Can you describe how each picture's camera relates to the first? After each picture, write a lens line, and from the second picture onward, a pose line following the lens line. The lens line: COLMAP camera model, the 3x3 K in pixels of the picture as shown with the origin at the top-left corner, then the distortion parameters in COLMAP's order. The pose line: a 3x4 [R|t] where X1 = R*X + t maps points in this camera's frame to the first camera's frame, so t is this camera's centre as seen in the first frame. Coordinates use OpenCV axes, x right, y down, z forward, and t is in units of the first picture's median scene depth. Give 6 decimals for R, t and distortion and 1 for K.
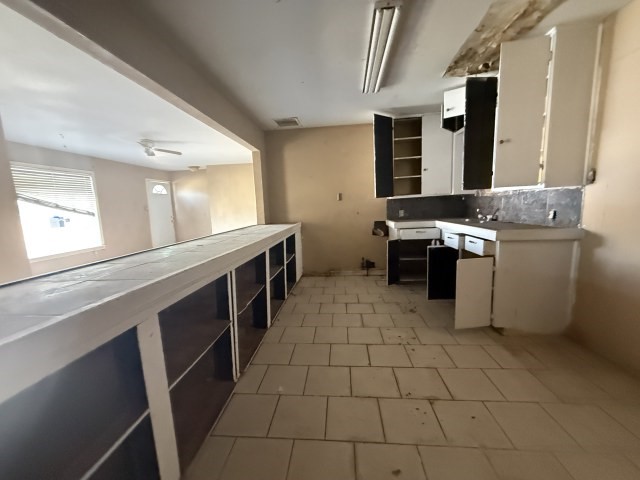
lens RADIAL K [[255.1, 0, 320.0], [0, 255.1, 240.0], [0, 0, 1]] dist [-0.001205, -0.000025]
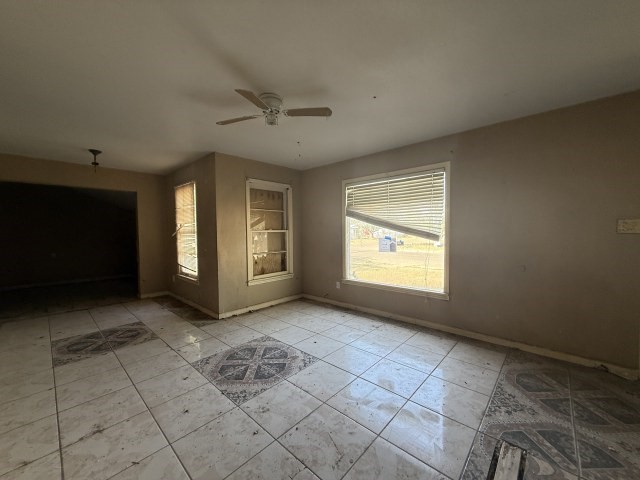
lens RADIAL K [[255.1, 0, 320.0], [0, 255.1, 240.0], [0, 0, 1]] dist [-0.001205, -0.000025]
pose [[-0.604157, 0.074934, -0.793334, -0.289315], [-0.066809, 0.987300, 0.144133, -0.176154], [0.794060, 0.140081, -0.591479, 1.253310]]
